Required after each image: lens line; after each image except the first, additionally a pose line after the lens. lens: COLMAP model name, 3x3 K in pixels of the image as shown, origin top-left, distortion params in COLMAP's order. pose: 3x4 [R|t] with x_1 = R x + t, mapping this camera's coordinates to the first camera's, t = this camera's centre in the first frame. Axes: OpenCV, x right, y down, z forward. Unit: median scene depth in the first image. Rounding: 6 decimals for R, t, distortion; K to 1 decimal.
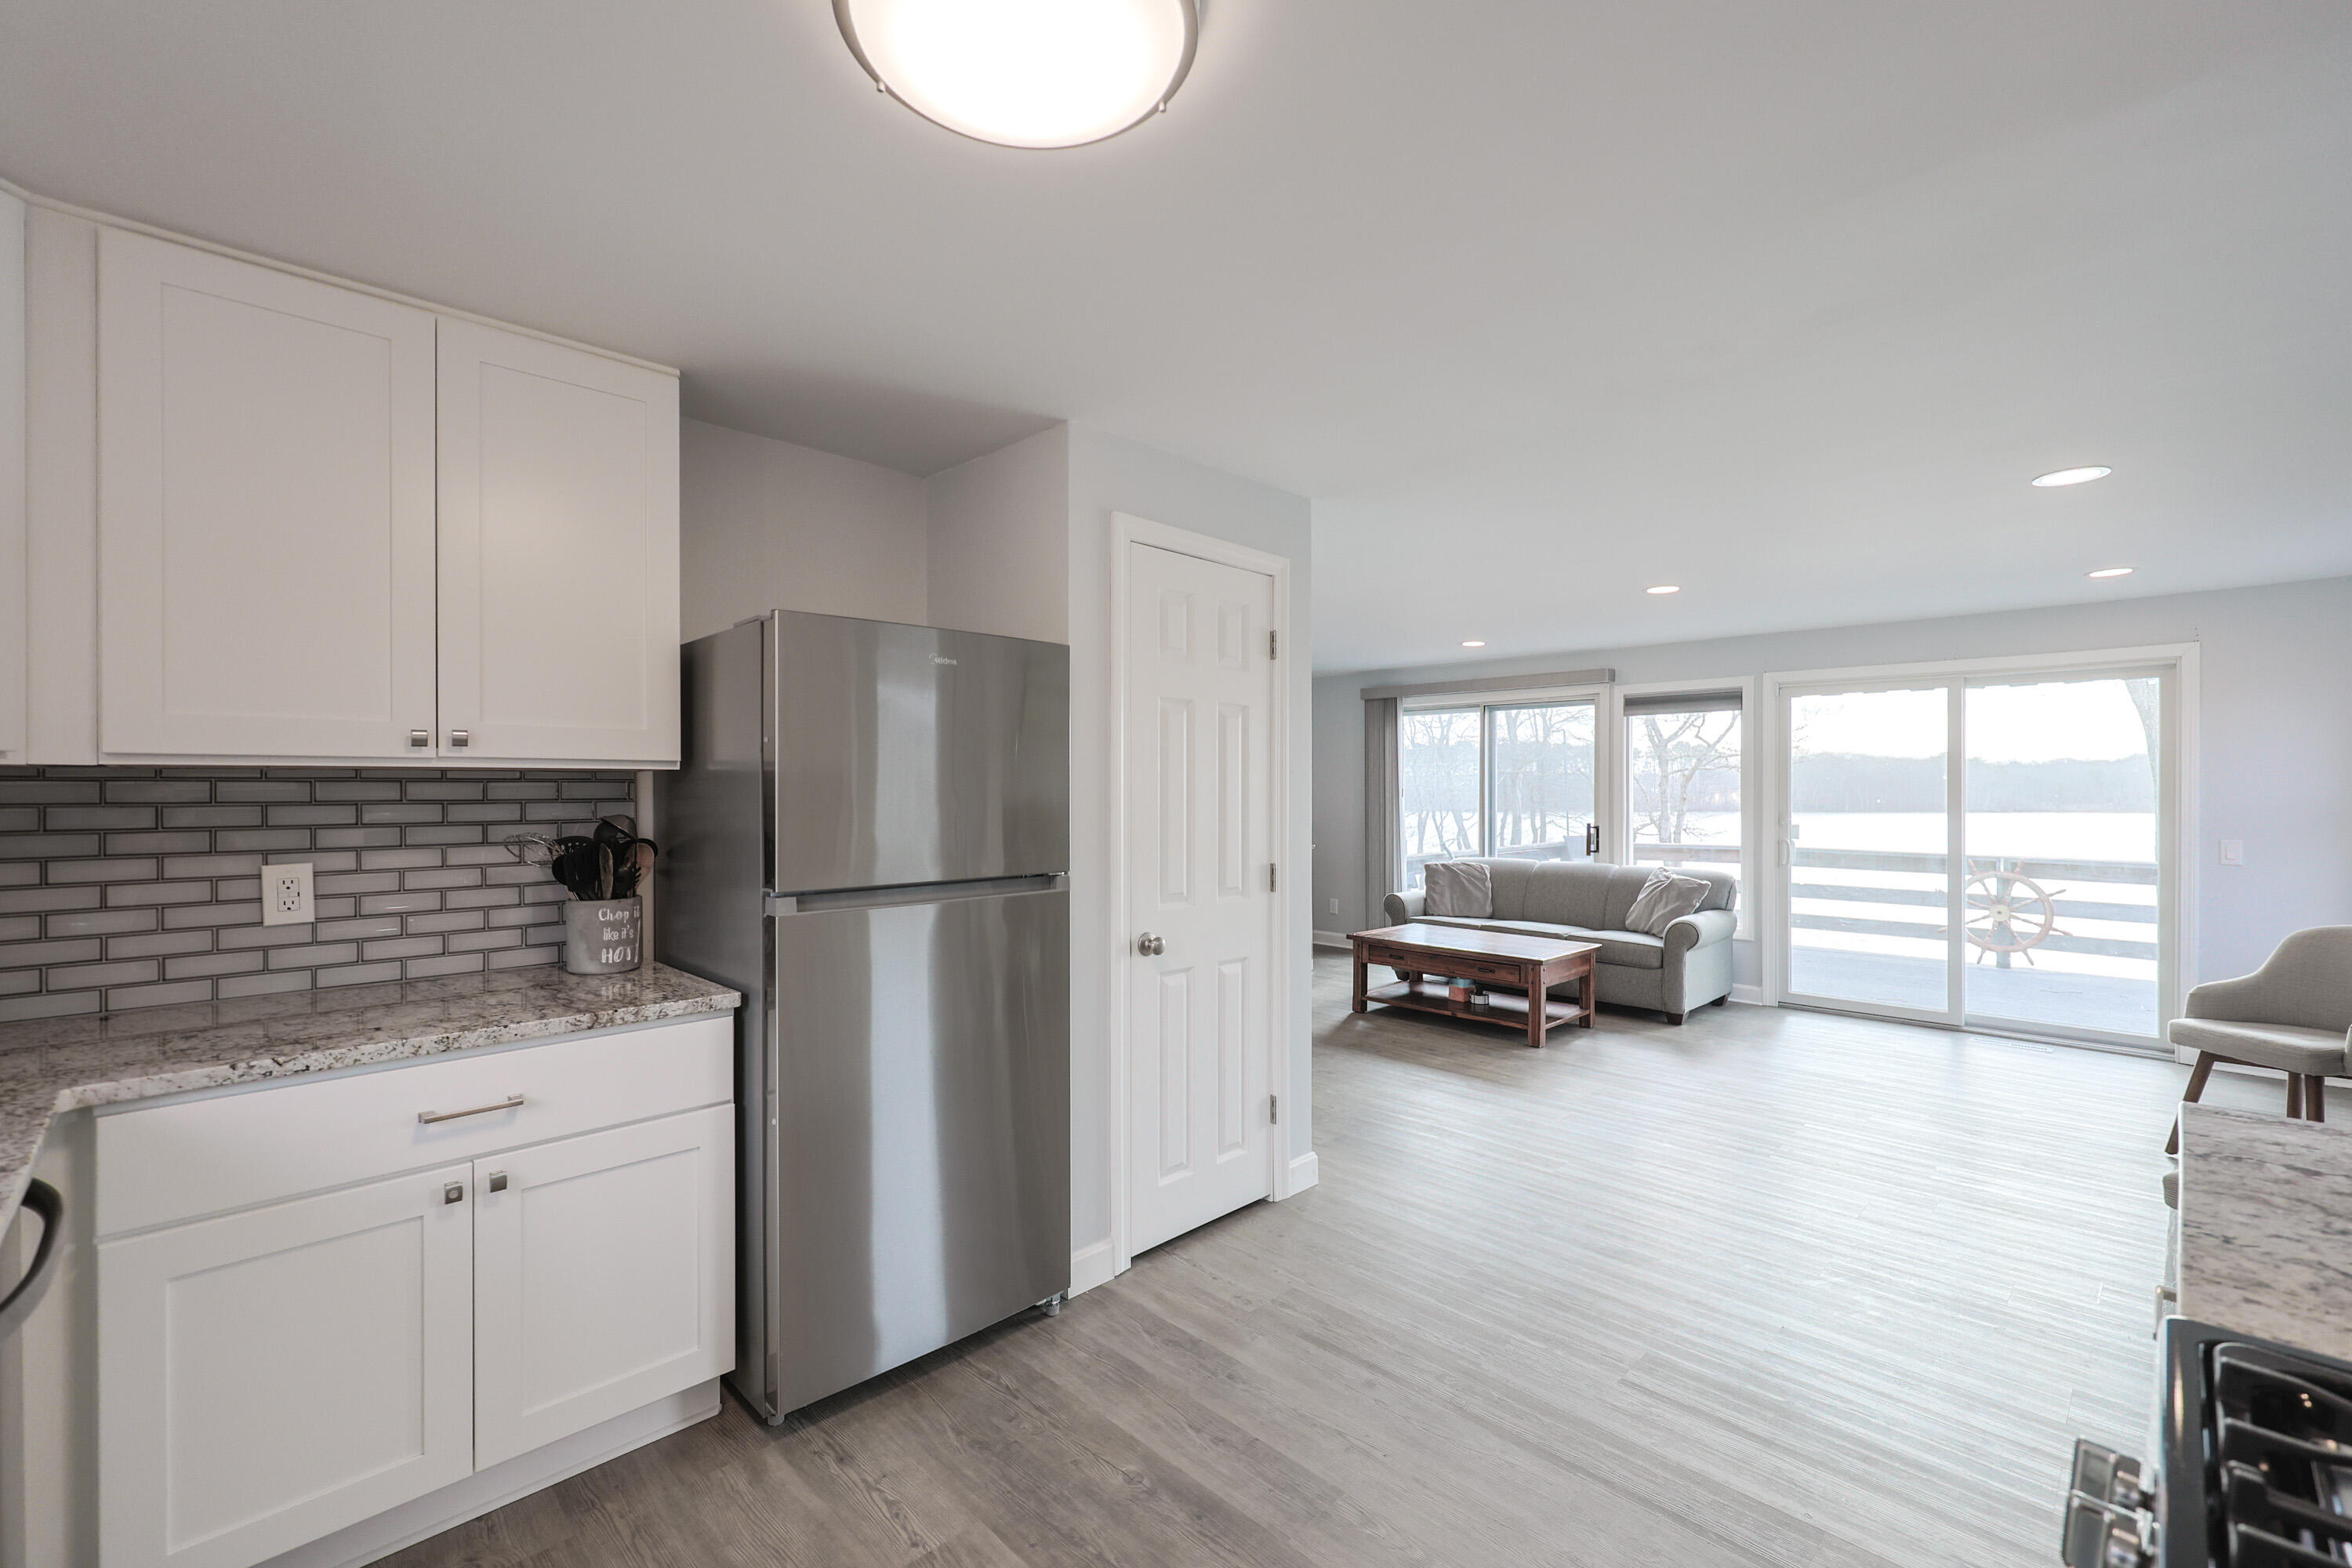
lens RADIAL K [[999.8, 0, 1167.2], [0, 999.8, 787.3], [0, 0, 1]] dist [-0.001301, 0.000083]
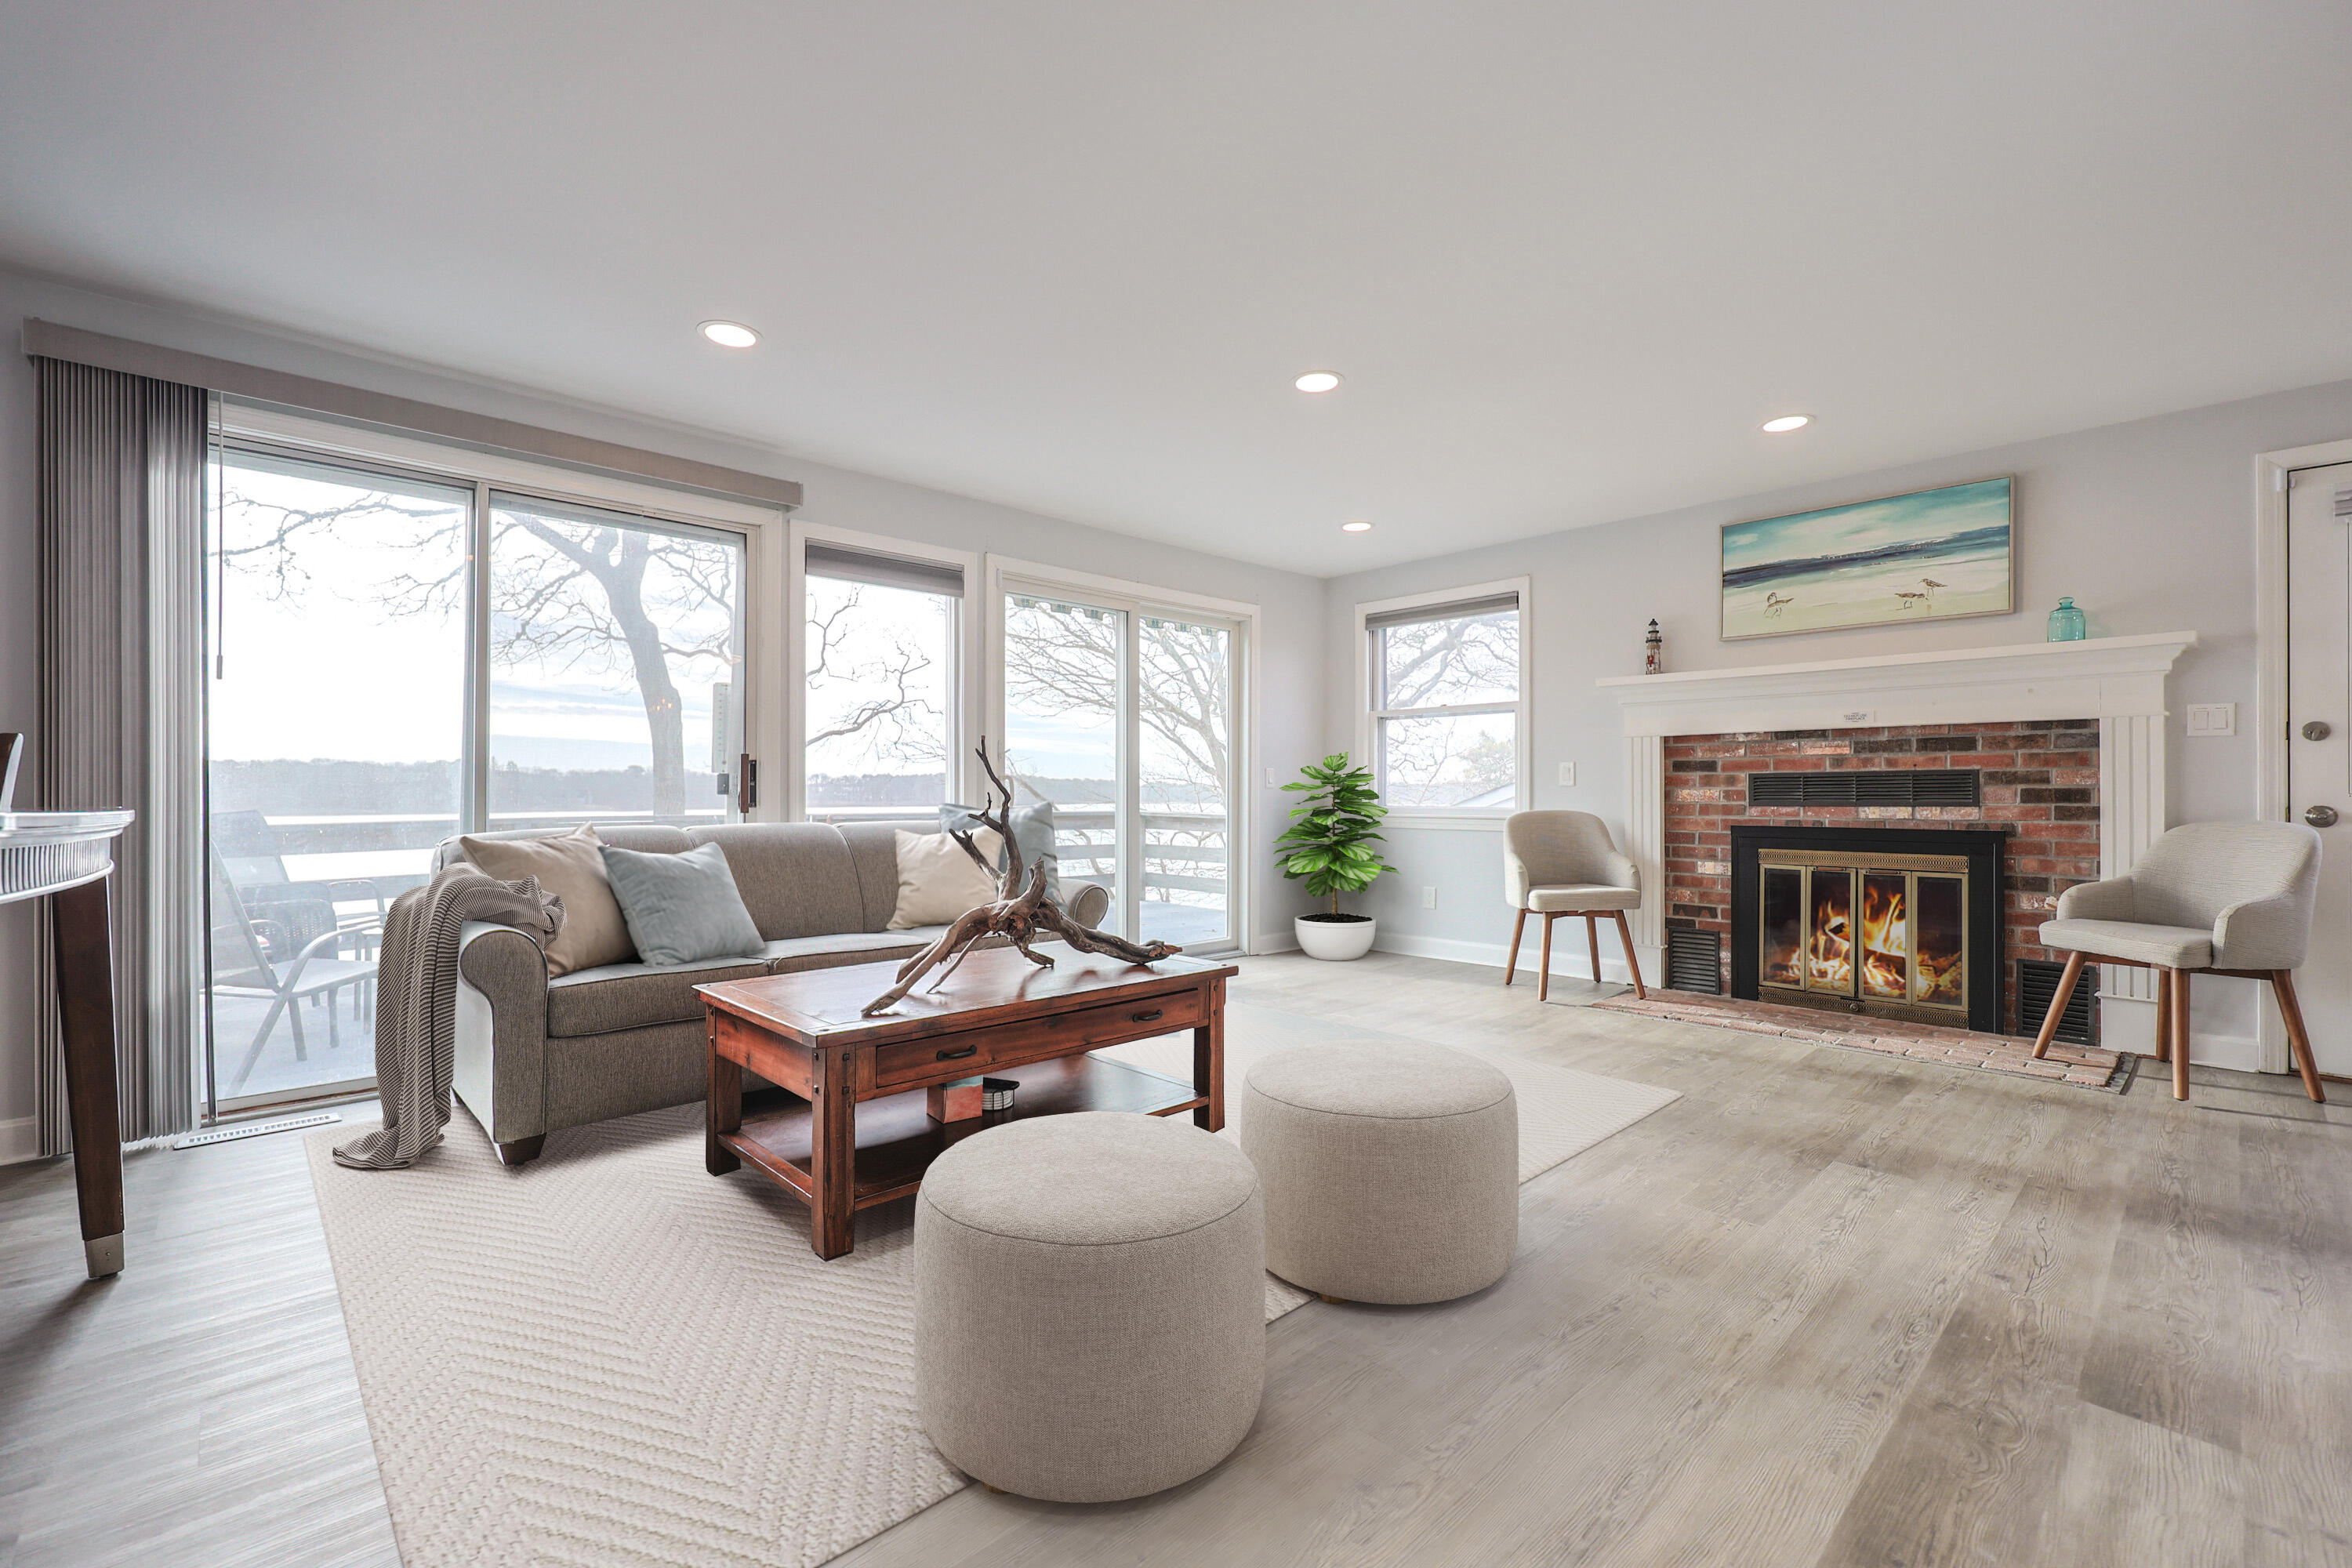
lens RADIAL K [[999.8, 0, 1165.1], [0, 999.8, 792.7], [0, 0, 1]] dist [-0.001301, 0.000083]
pose [[0.015776, 0.000191, 0.999876, -0.149537], [-0.001241, 0.999999, -0.000171, 0.065364], [-0.999875, -0.001238, 0.015777, 0.863551]]
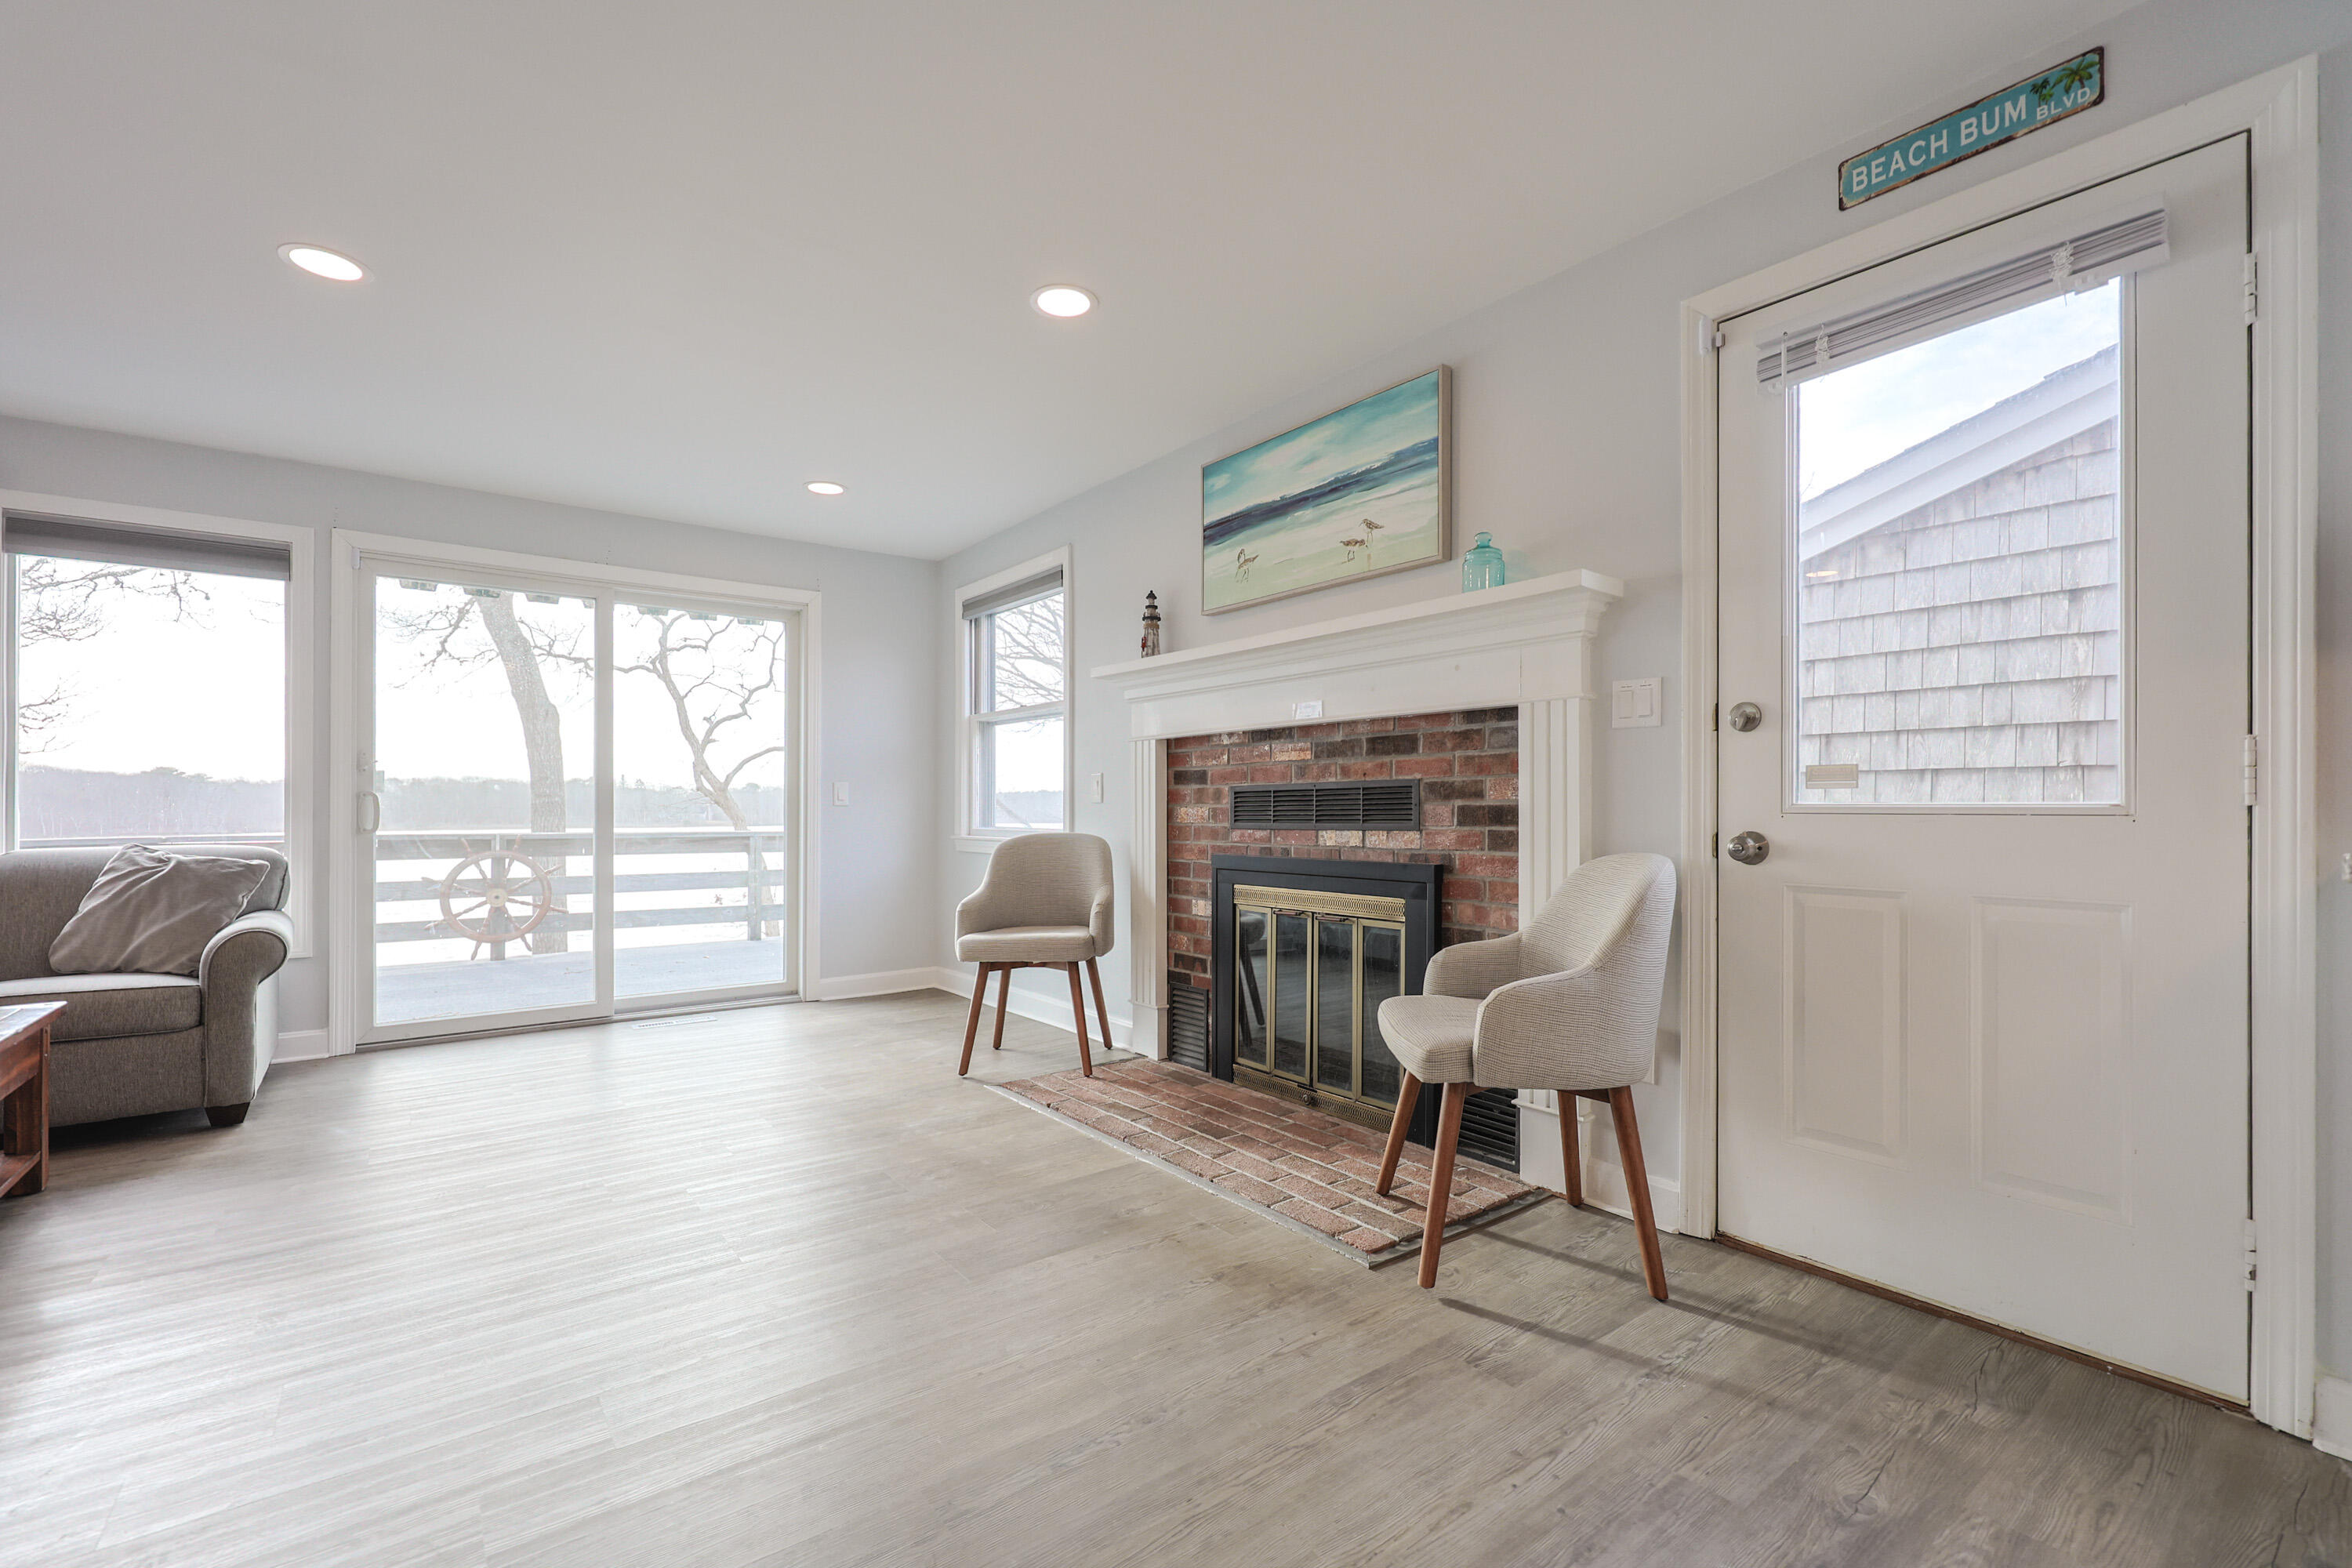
lens RADIAL K [[999.8, 0, 1181.7], [0, 999.8, 809.5], [0, 0, 1]] dist [-0.001301, 0.000083]
pose [[0.105524, -0.001159, 0.994416, 0.029326], [0.000678, 0.999999, 0.001094, 0.063029], [-0.994417, 0.000559, 0.105524, 0.407279]]
